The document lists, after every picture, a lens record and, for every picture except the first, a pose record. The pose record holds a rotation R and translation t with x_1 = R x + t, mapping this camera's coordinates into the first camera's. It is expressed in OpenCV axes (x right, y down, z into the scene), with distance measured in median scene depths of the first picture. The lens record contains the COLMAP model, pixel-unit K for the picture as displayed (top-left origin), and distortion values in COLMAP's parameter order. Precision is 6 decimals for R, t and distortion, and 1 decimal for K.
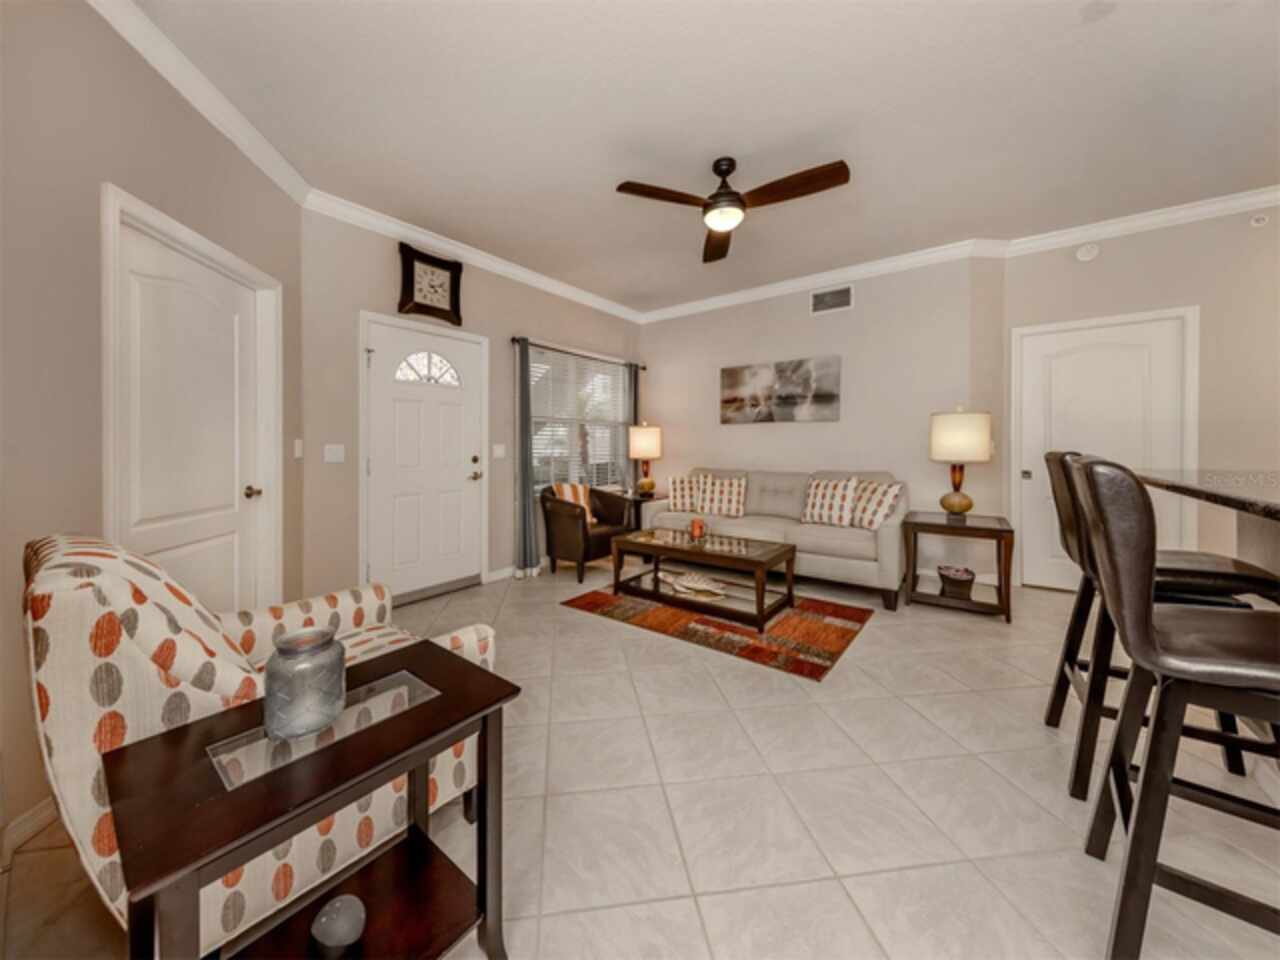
lens RADIAL K [[461.9, 0, 642.7], [0, 461.9, 443.9], [0, 0, 1]] dist [0.000428, -0.000087]
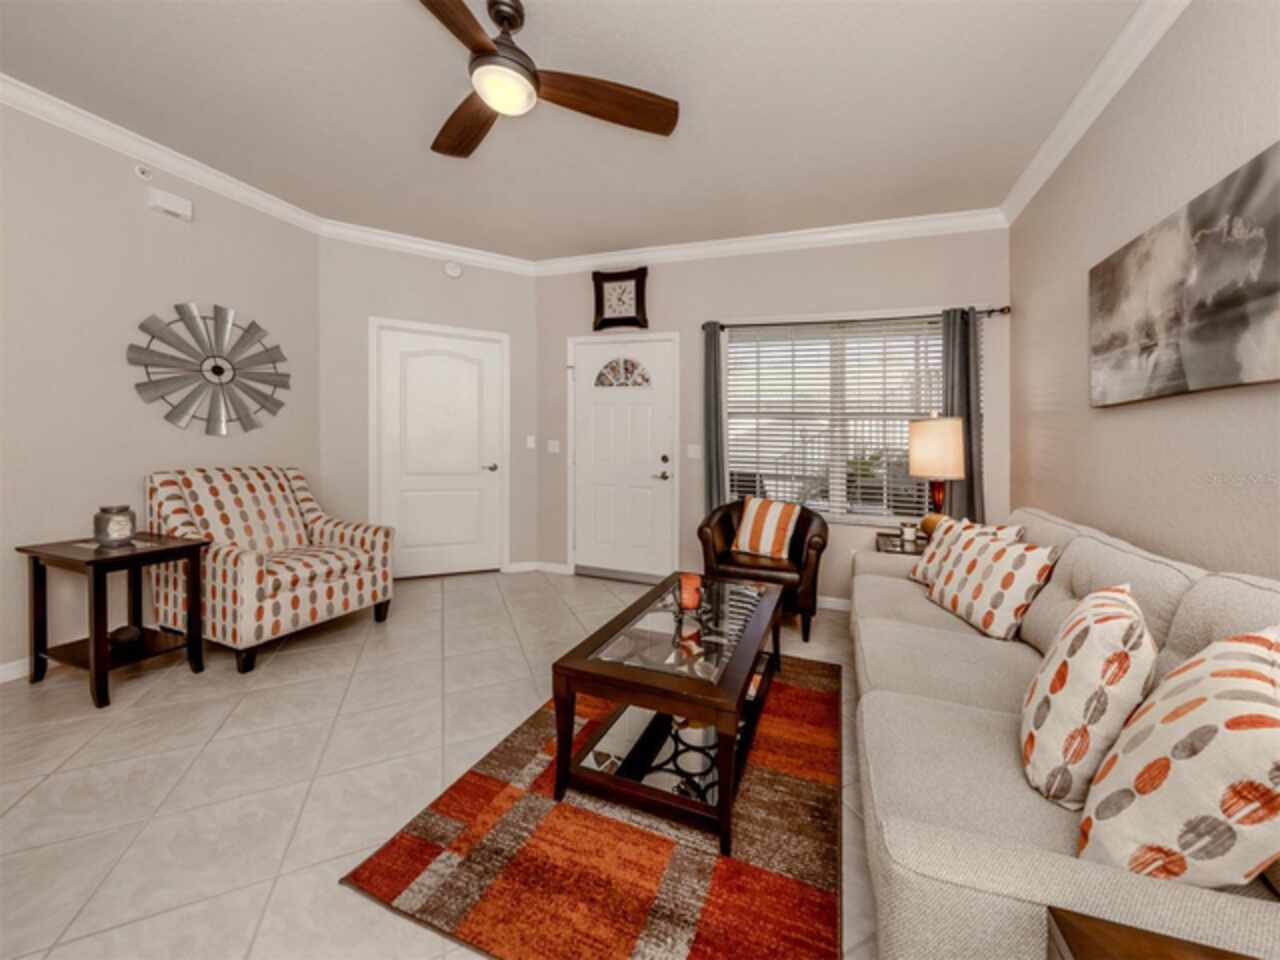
lens RADIAL K [[461.9, 0, 642.7], [0, 461.9, 443.9], [0, 0, 1]] dist [0.000428, -0.000087]
pose [[0.301908, 0.015218, -0.953216, 0.556542], [-0.033739, 0.999417, 0.005269, -0.002115], [0.952740, 0.030570, 0.302245, 0.651349]]
